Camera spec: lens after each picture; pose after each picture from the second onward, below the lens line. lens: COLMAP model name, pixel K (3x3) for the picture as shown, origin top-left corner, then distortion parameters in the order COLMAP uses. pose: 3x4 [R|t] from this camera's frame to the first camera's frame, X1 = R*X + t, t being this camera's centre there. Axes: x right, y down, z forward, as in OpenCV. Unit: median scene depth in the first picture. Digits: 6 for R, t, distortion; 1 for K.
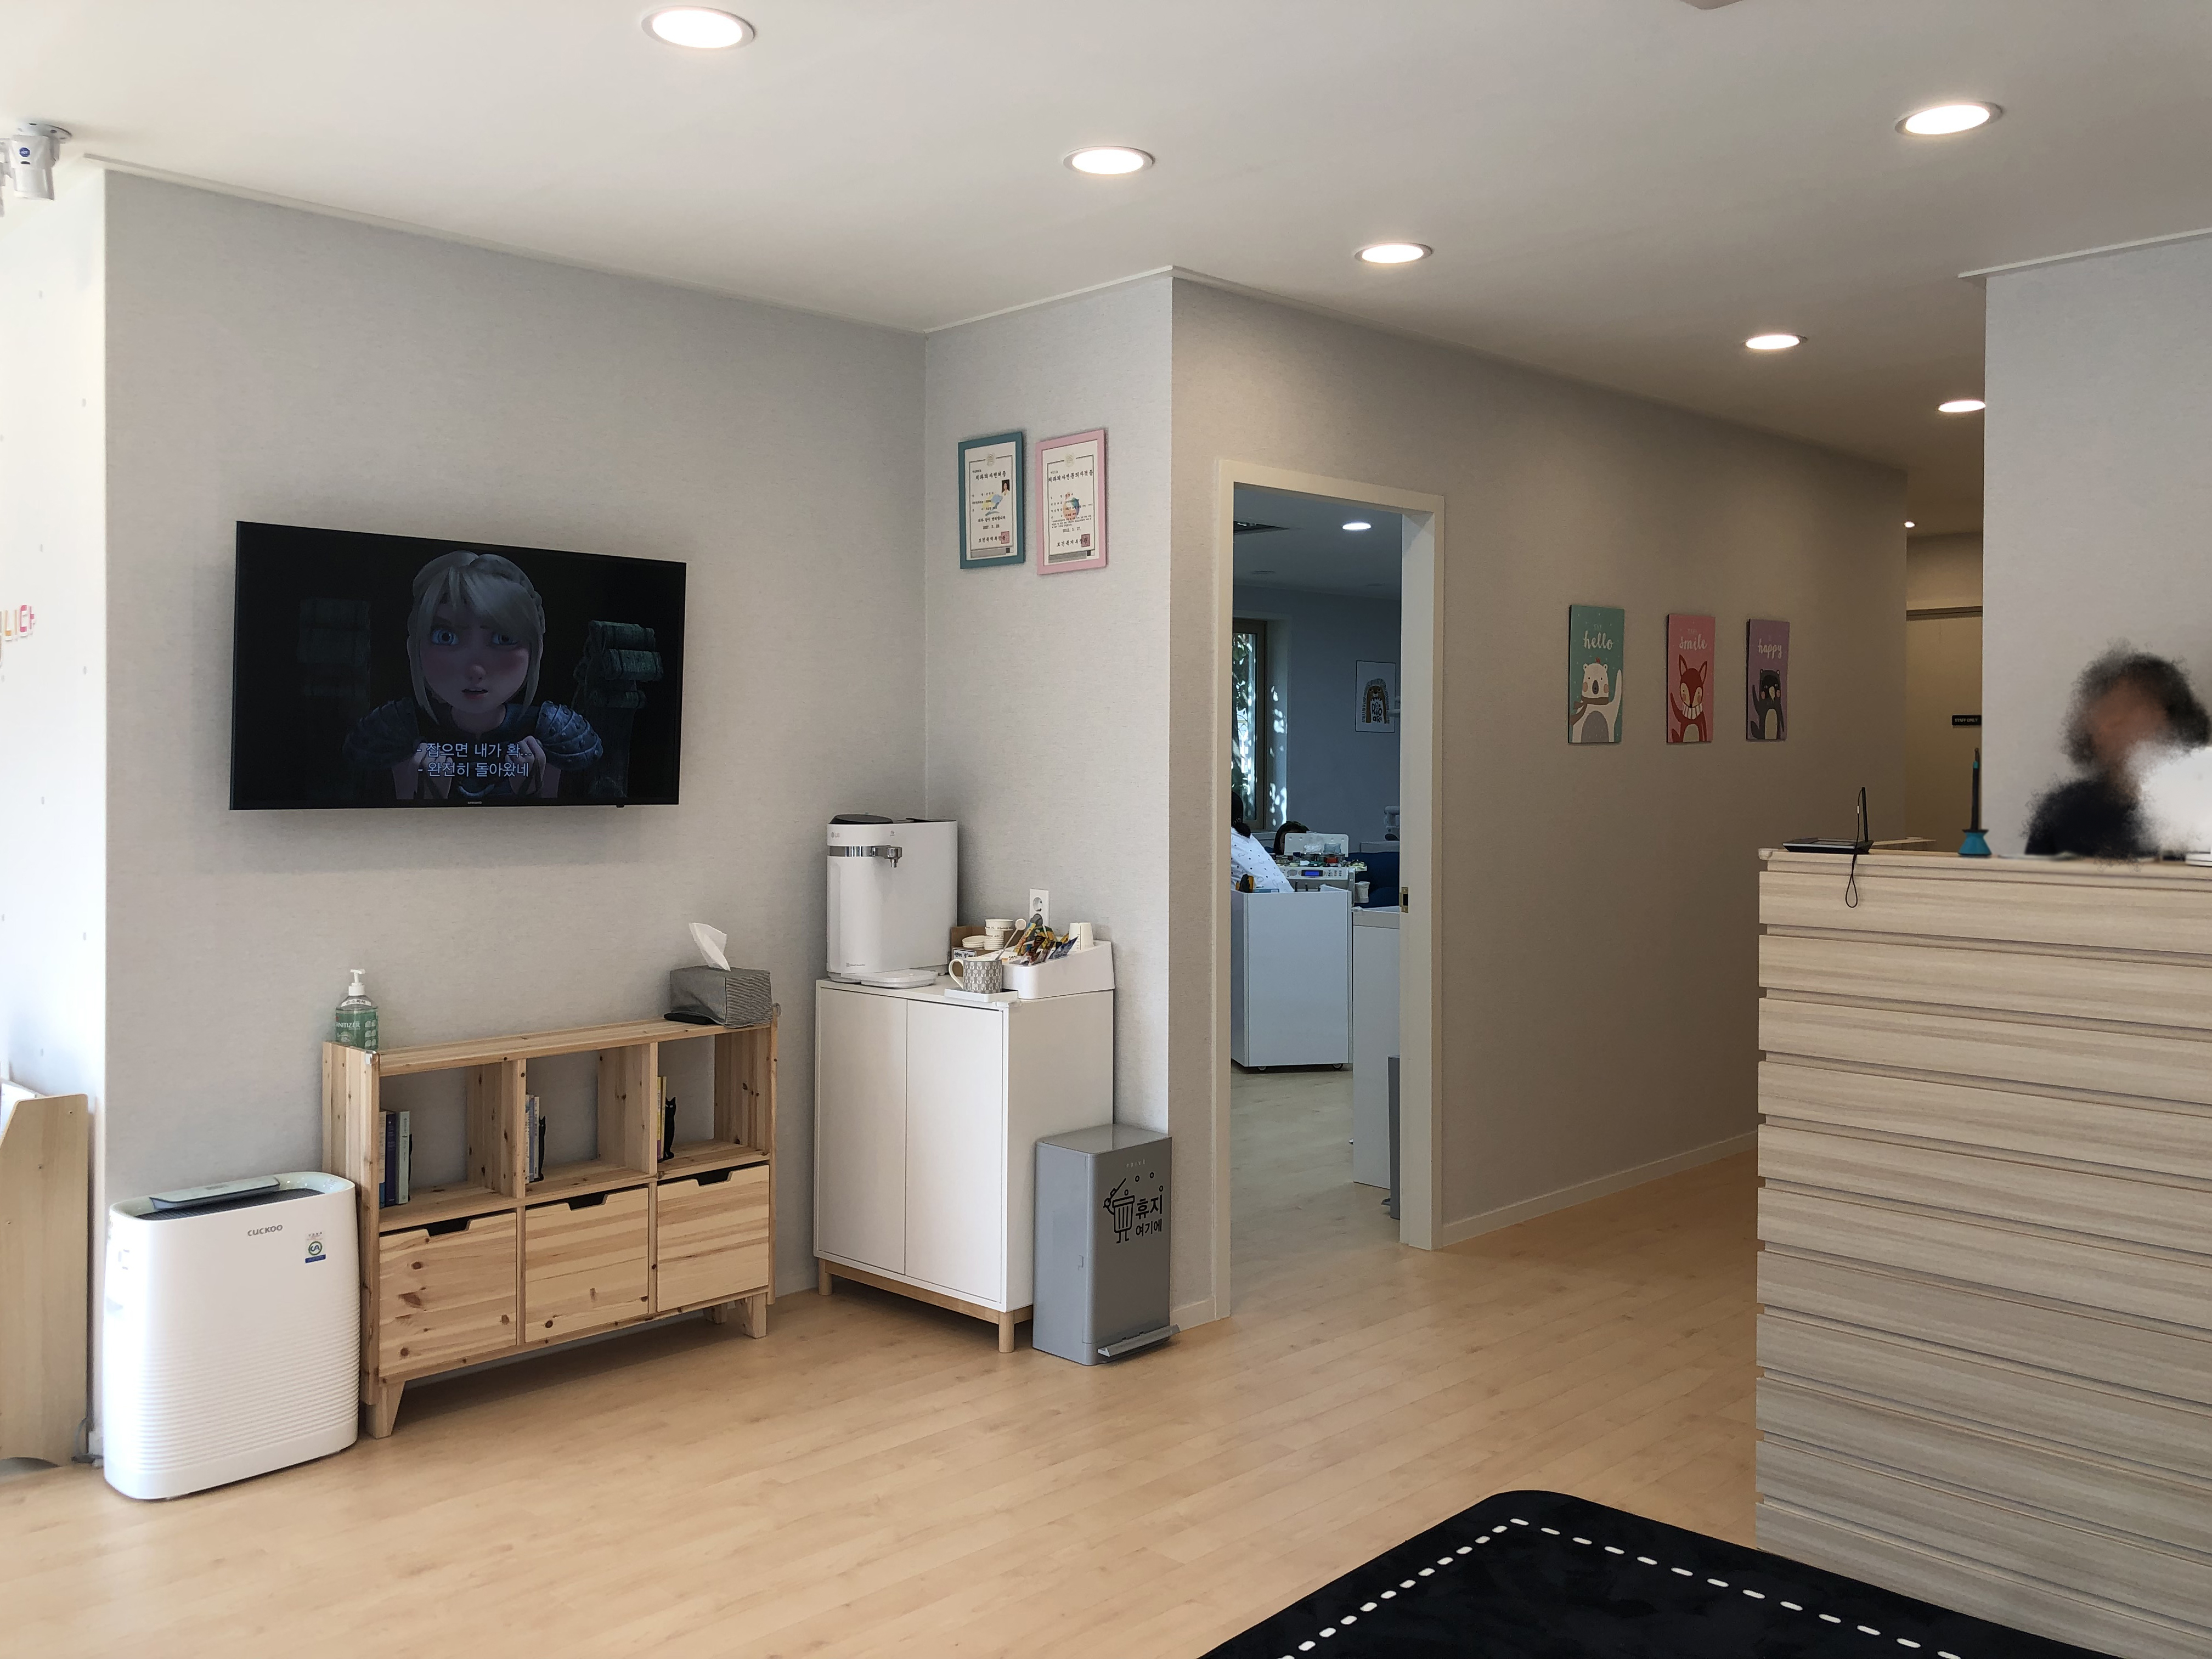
lens RADIAL K [[1808.8, 0, 1142.4], [0, 1808.8, 825.0], [0, 0, 1]] dist [0.005655, 0.004894]
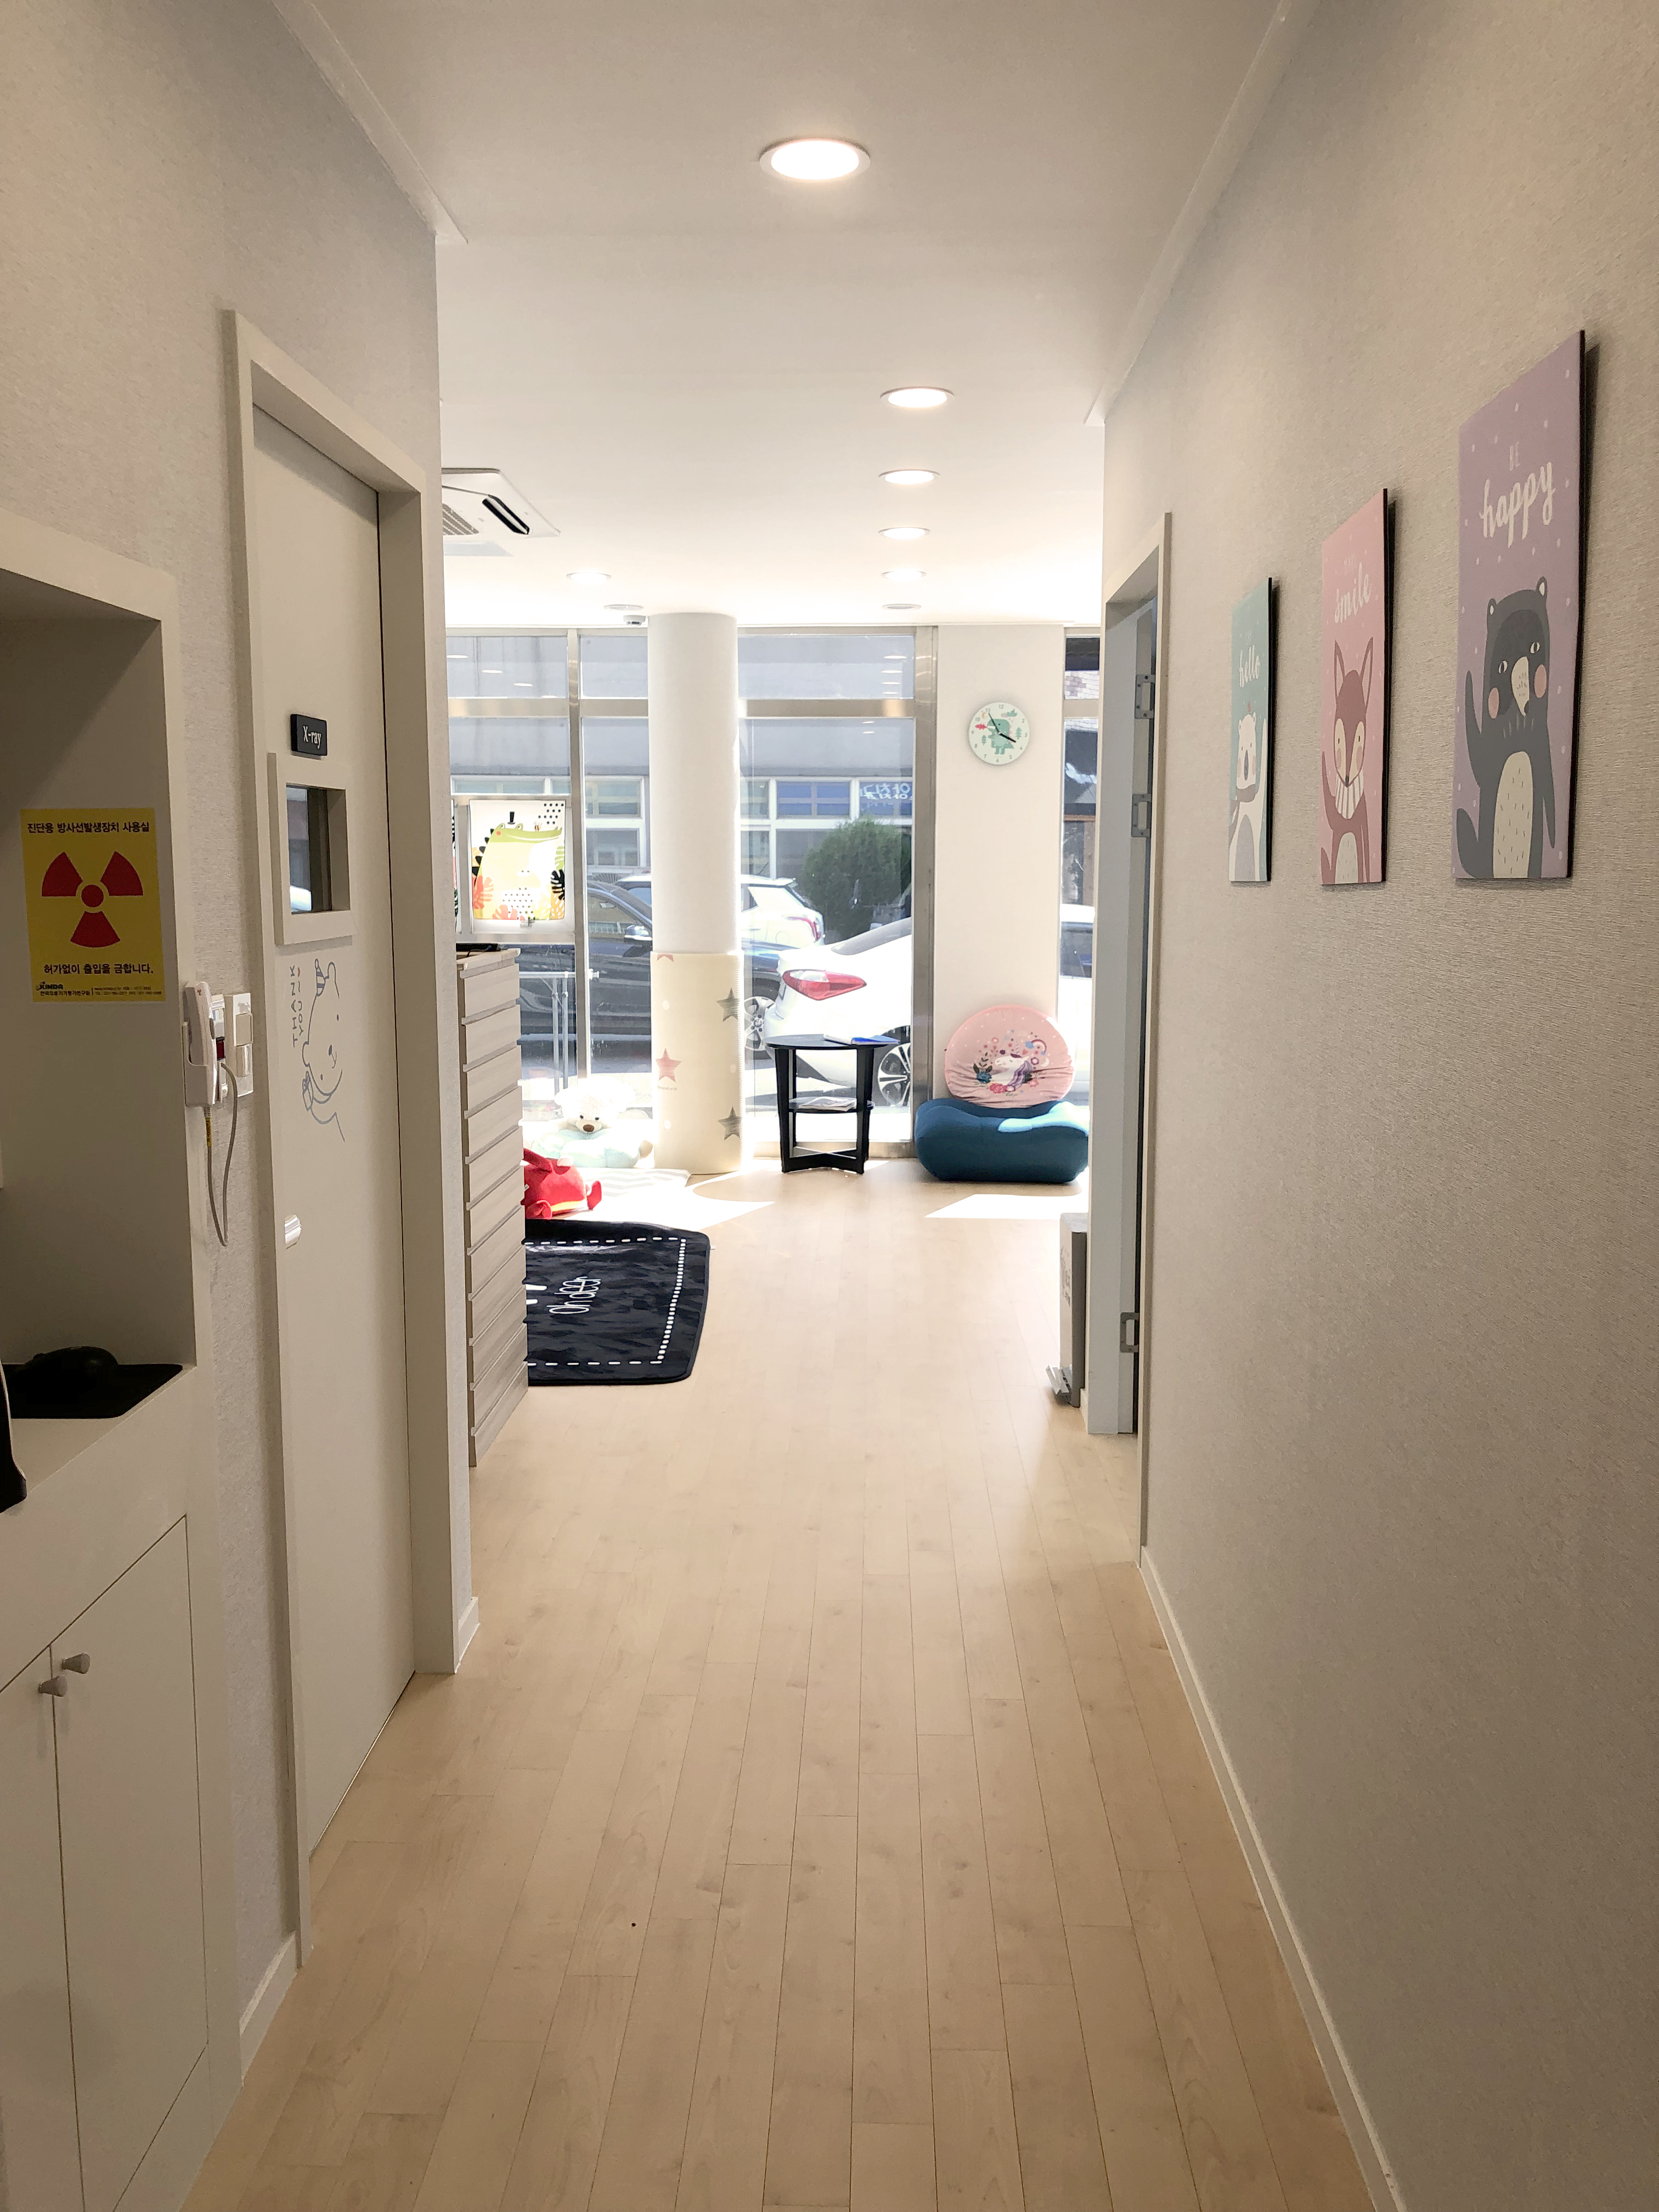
lens RADIAL K [[1808.8, 0, 829.5], [0, 1808.8, 1106.0], [0, 0, 1]] dist [0.005655, 0.004894]
pose [[-0.732811, 0.092641, -0.674096, 1.104666], [-0.027559, 0.985834, 0.165443, -0.104497], [0.679874, 0.139816, -0.719877, 2.122628]]
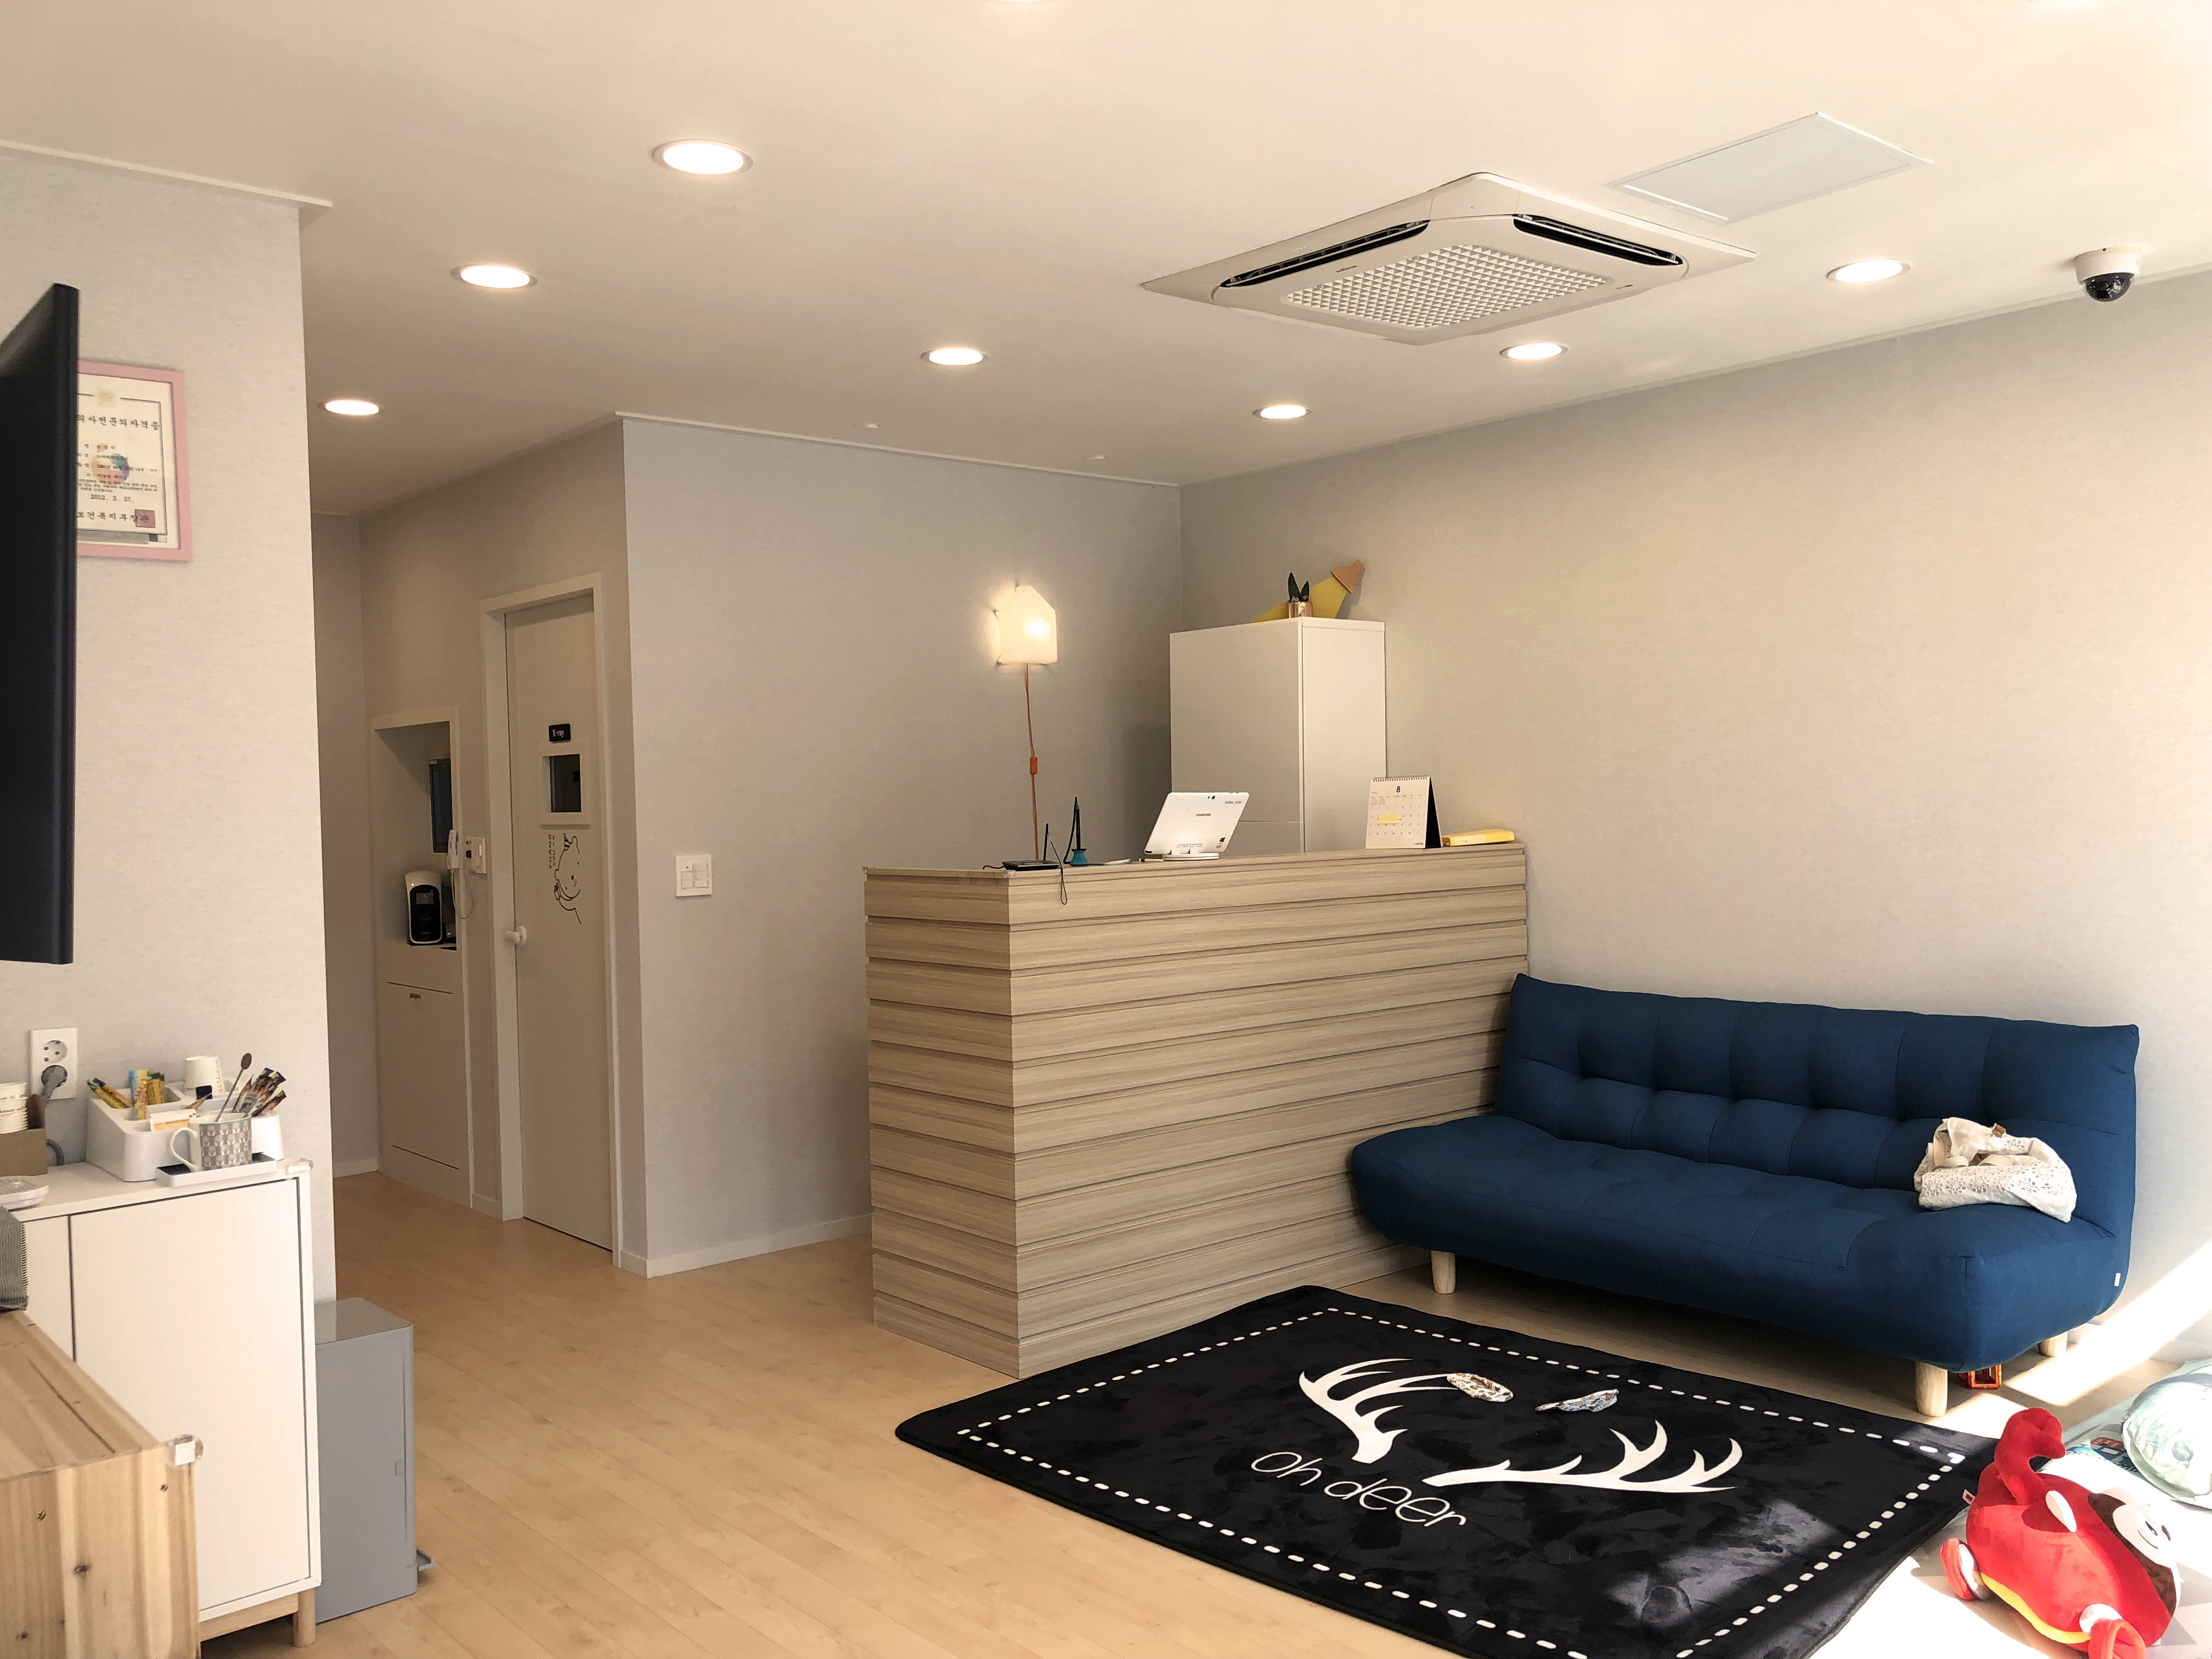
lens RADIAL K [[1808.8, 0, 1142.4], [0, 1808.8, 825.0], [0, 0, 1]] dist [0.005655, 0.004894]
pose [[0.061676, -0.016532, 0.997959, -0.944826], [0.056410, 0.998322, 0.013052, -0.030565], [-0.996501, 0.055490, 0.062505, 0.741526]]
